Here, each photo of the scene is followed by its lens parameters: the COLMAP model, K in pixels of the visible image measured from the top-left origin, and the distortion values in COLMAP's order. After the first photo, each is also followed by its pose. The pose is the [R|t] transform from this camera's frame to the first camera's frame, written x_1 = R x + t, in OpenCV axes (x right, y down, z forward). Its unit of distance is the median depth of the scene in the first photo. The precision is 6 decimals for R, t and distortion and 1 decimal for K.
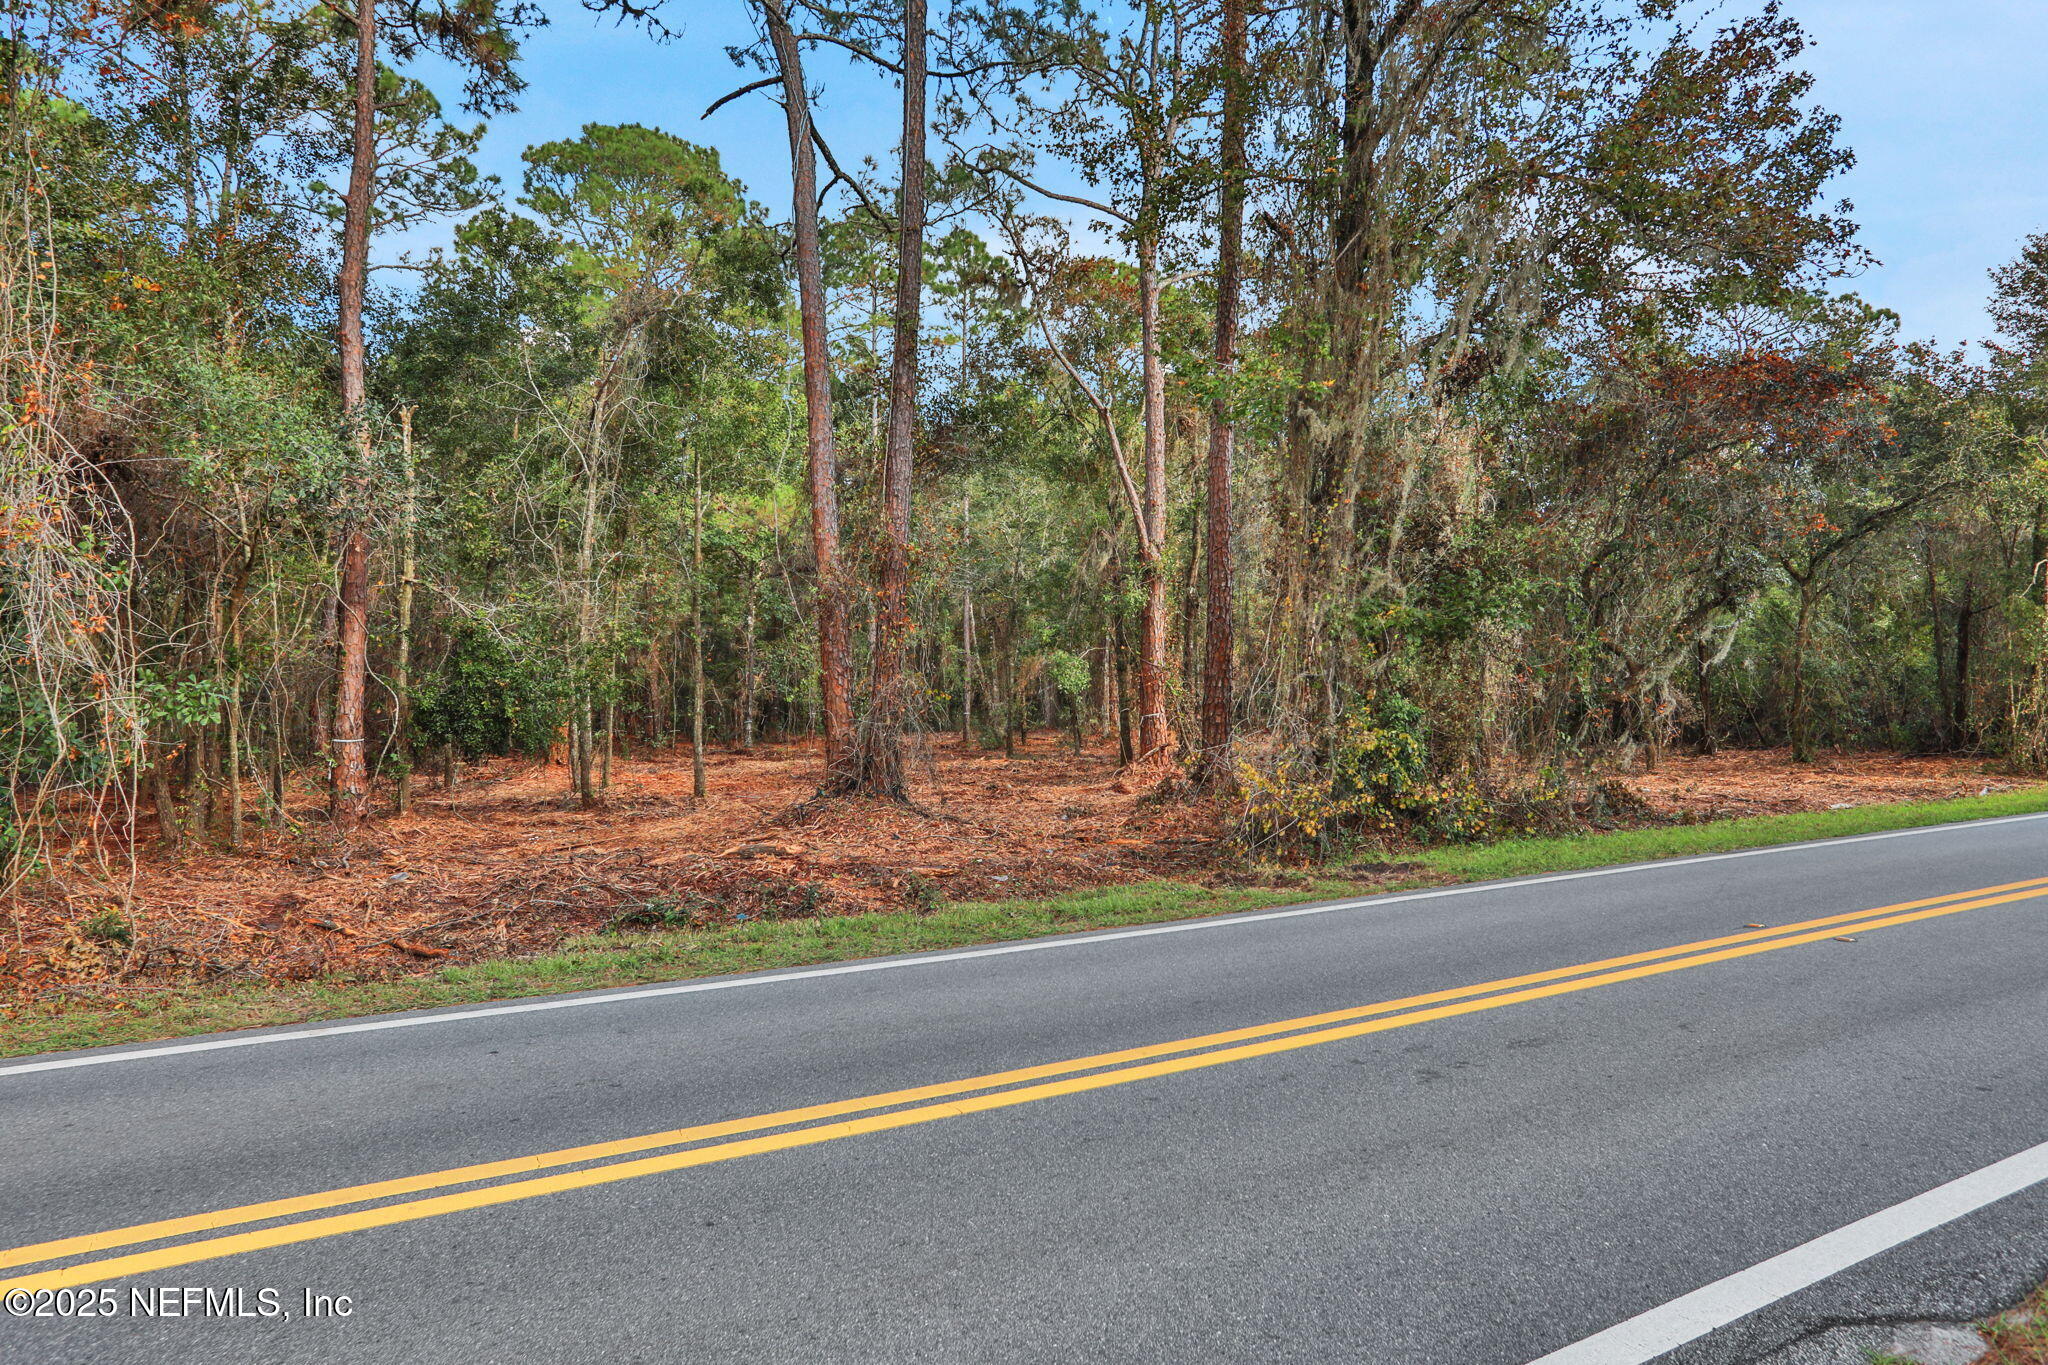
lens RADIAL K [[1392.7, 0, 1024.0], [0, 1392.7, 682.5], [0, 0, 1]] dist [-0.064797, 0.057807]
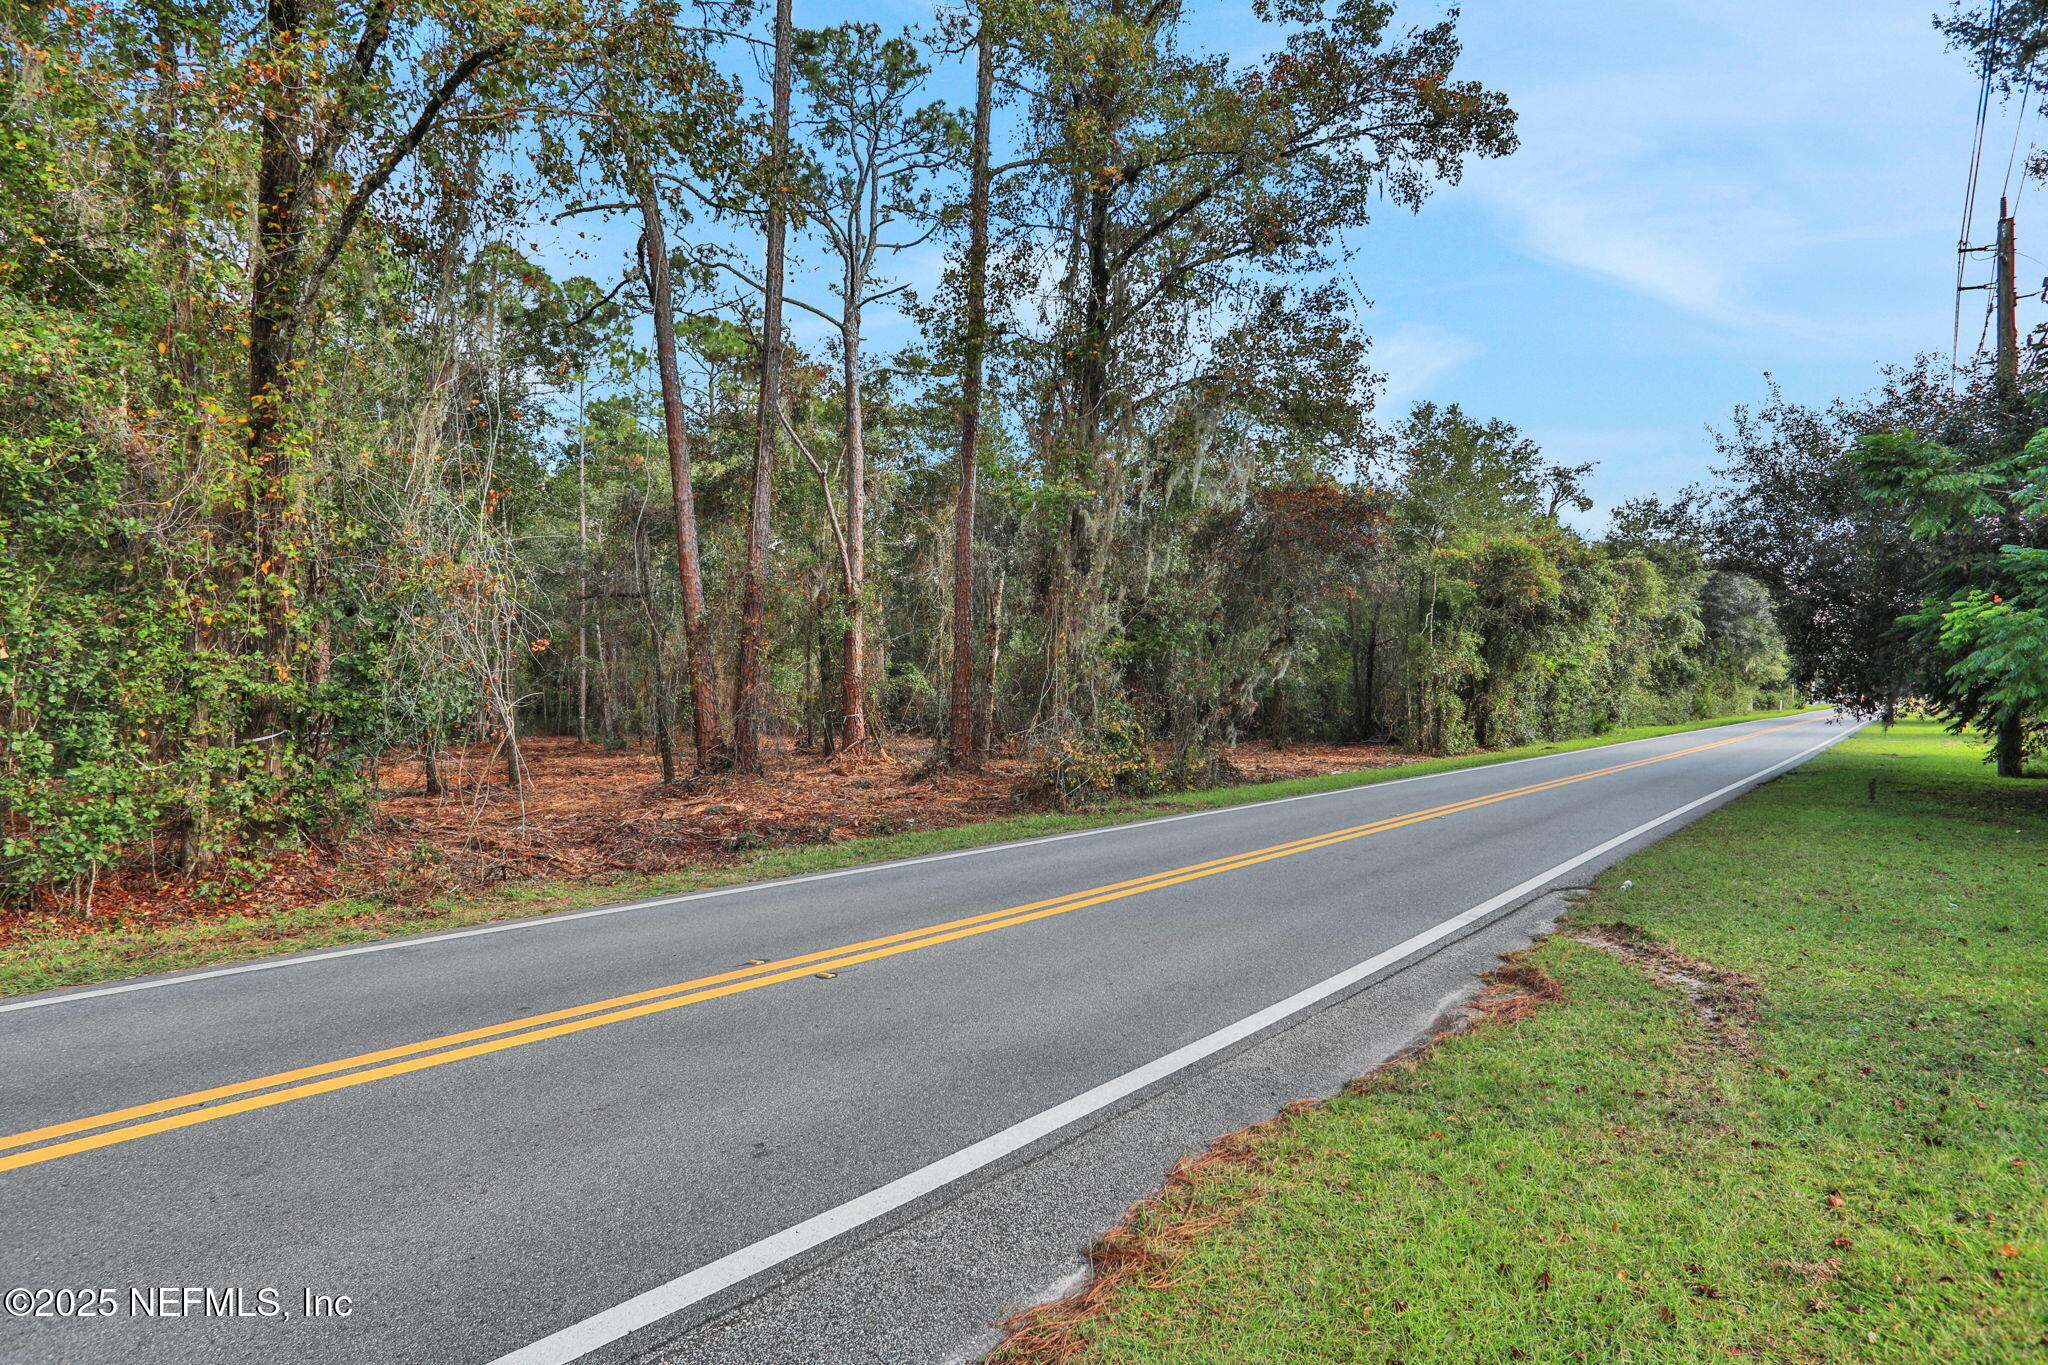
lens RADIAL K [[1311.3, 0, 1024.0], [0, 1311.3, 682.5], [0, 0, 1]] dist [-0.048132, -0.000915]
pose [[0.924420, 0.007791, 0.381297, -0.315837], [-0.004926, 0.999952, -0.008490, 0.004058], [-0.381345, 0.005970, 0.924413, -0.241834]]
